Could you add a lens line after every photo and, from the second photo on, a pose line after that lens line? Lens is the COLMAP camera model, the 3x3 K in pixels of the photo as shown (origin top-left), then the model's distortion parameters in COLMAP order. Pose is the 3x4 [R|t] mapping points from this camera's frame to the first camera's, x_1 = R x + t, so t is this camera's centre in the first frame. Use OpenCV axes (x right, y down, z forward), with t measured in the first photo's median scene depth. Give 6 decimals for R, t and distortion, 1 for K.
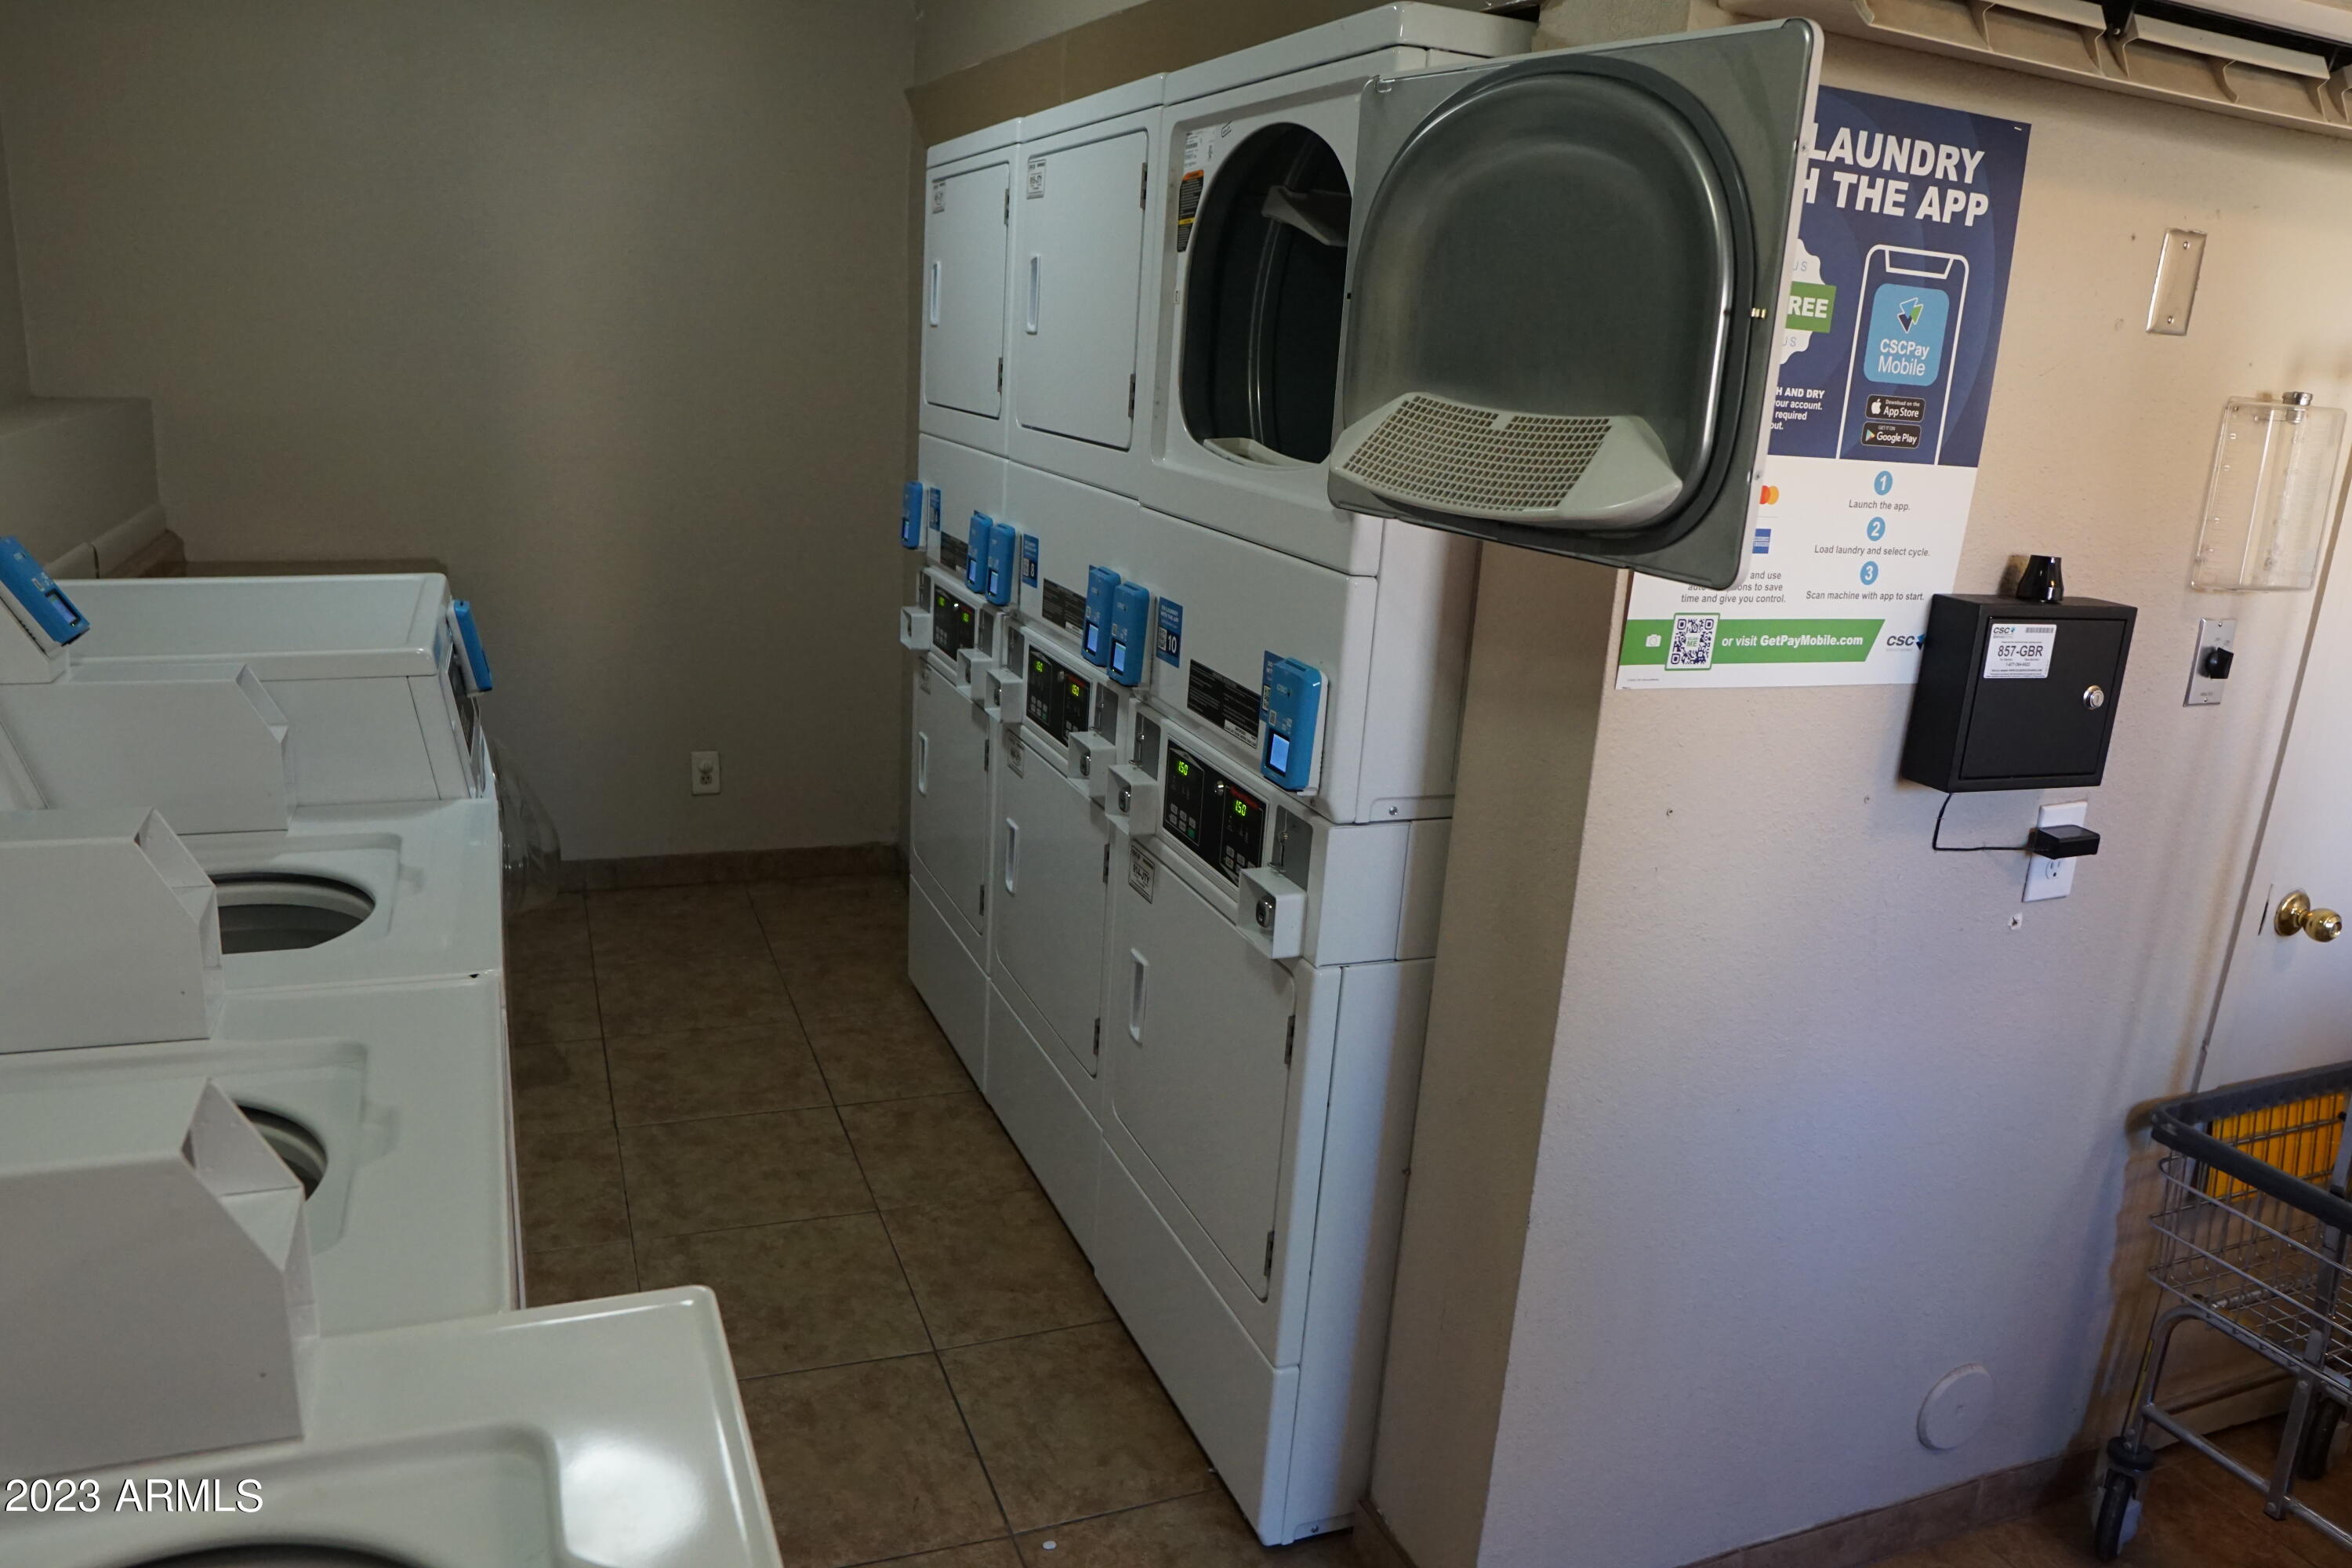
lens RADIAL K [[1655.5, 0, 1175.1], [0, 1655.5, 787.7], [0, 0, 1]] dist [-0.109555, 0.071282]
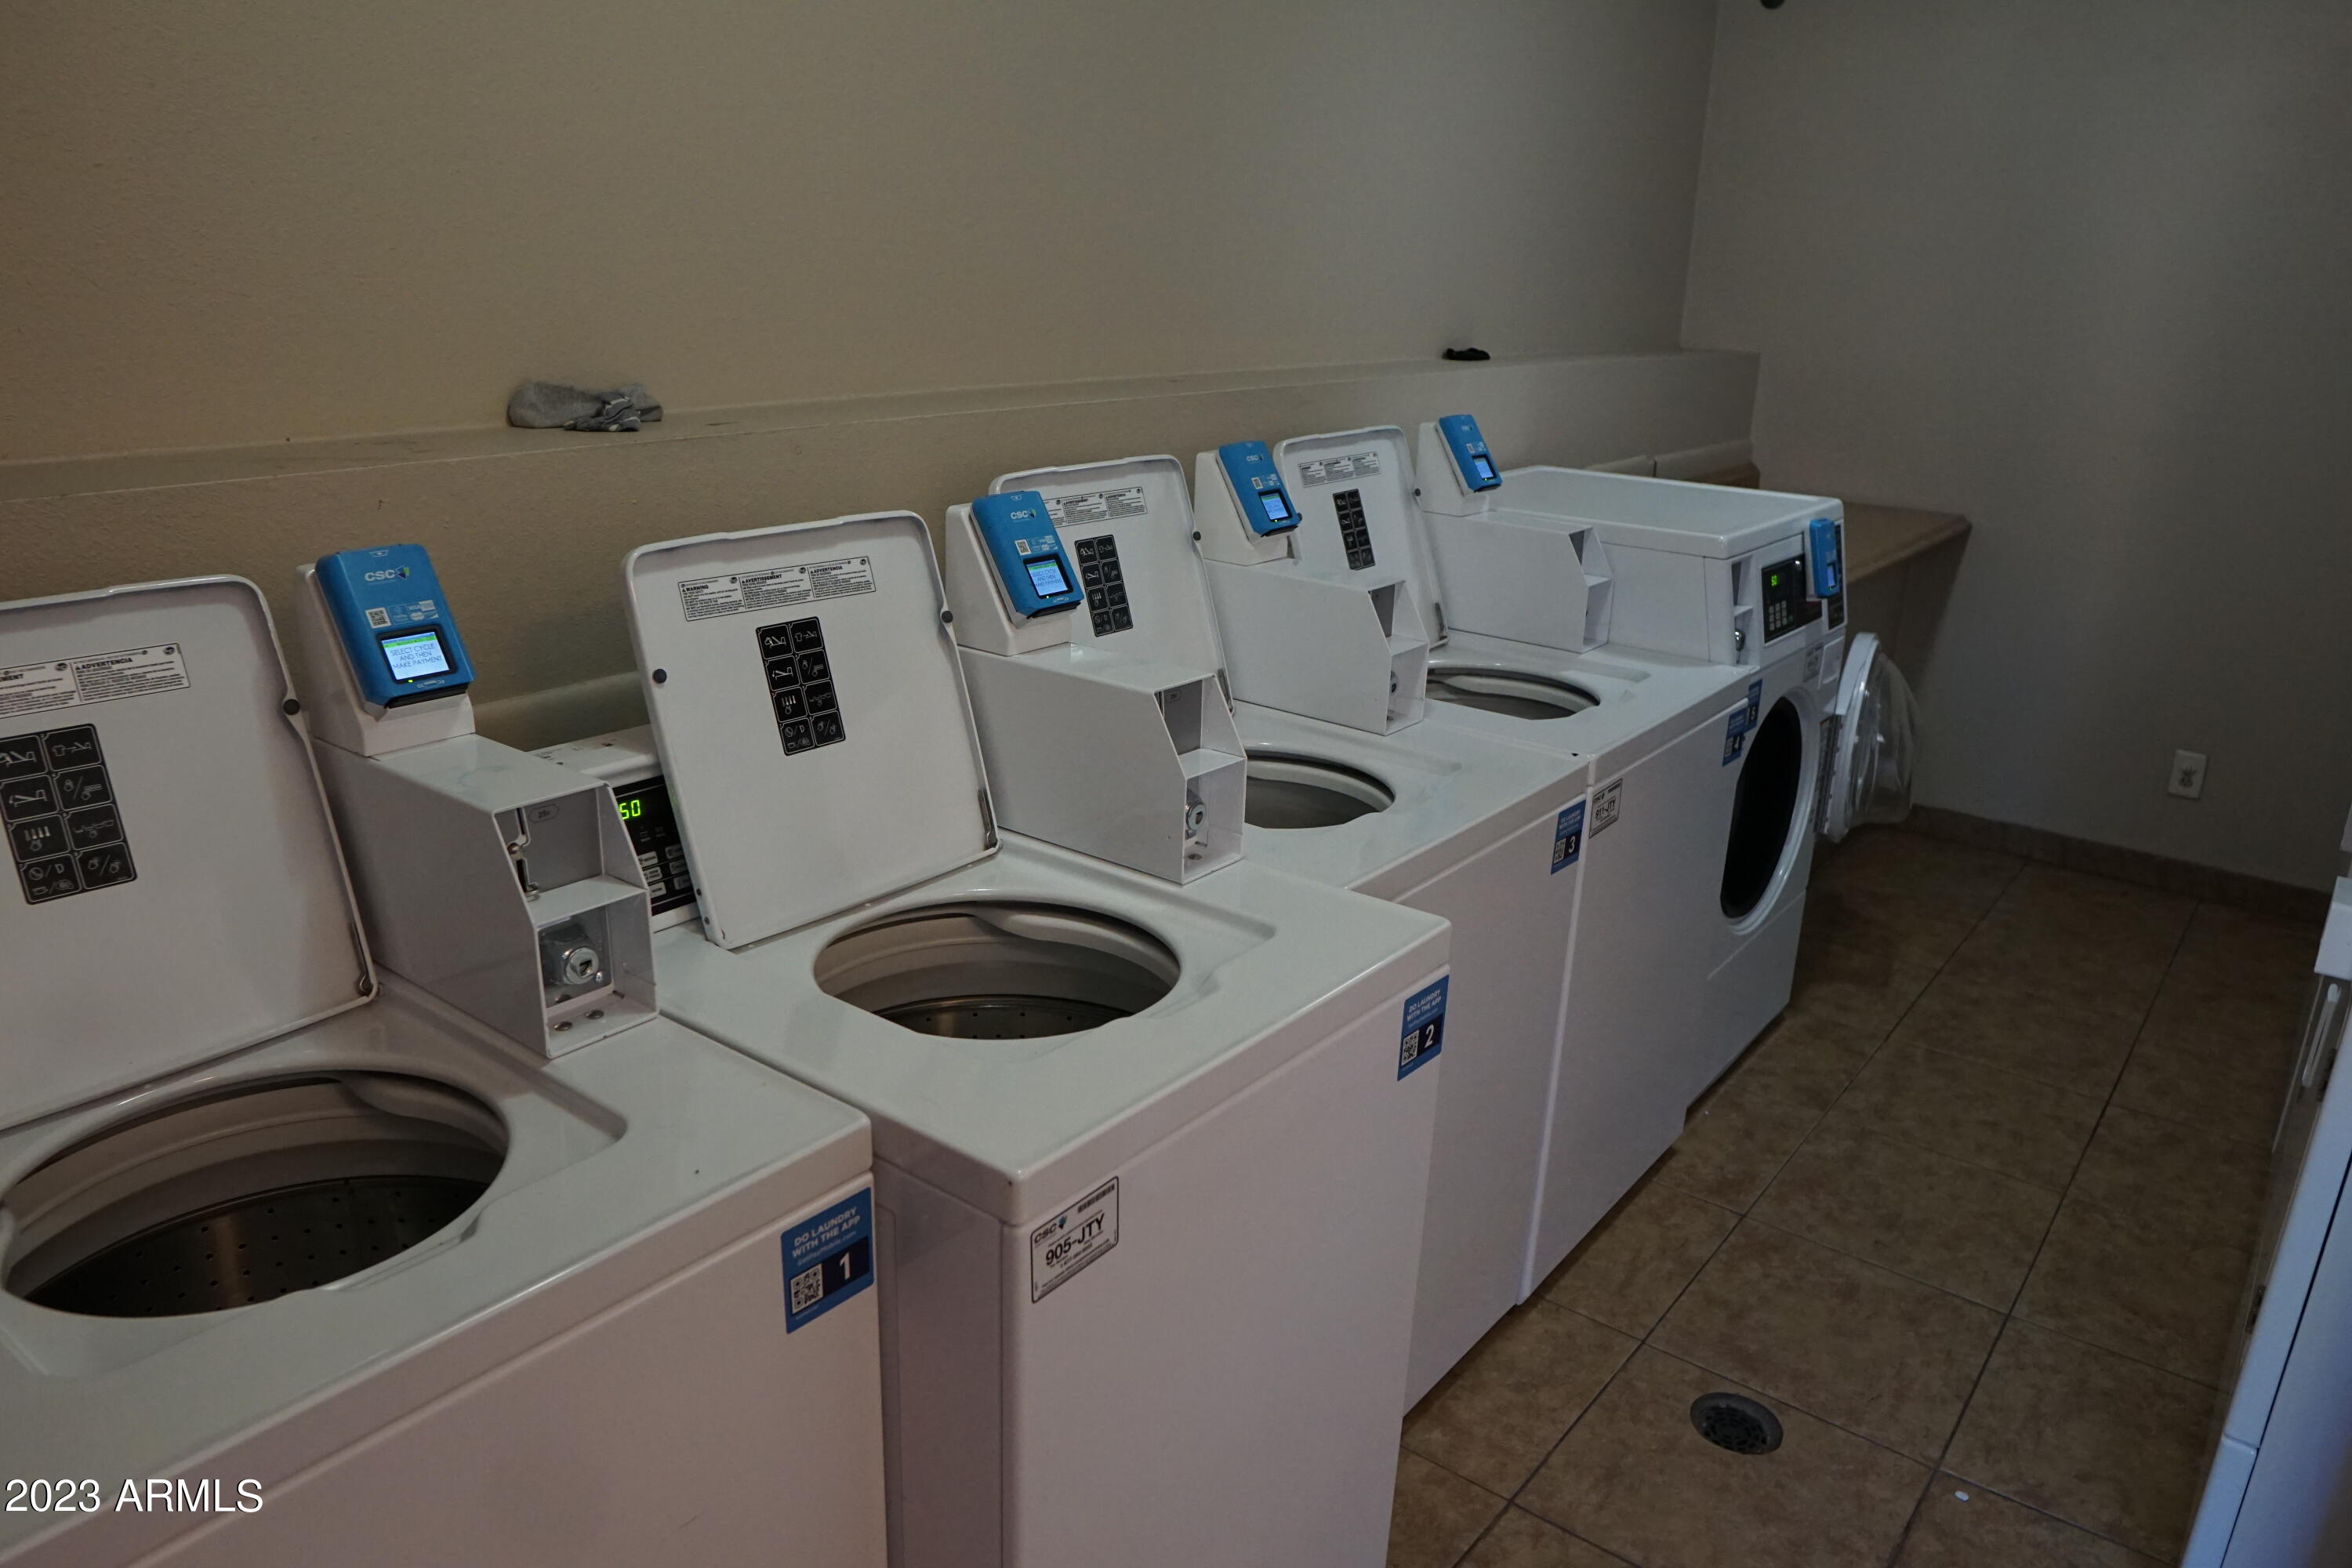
lens RADIAL K [[1655.5, 0, 1157.9], [0, 1655.5, 786.0], [0, 0, 1]] dist [-0.109555, 0.071282]
pose [[0.502609, 0.229727, -0.833432, 0.323089], [-0.232350, 0.964472, 0.125727, 0.032899], [0.832705, 0.130456, 0.538129, 0.006170]]
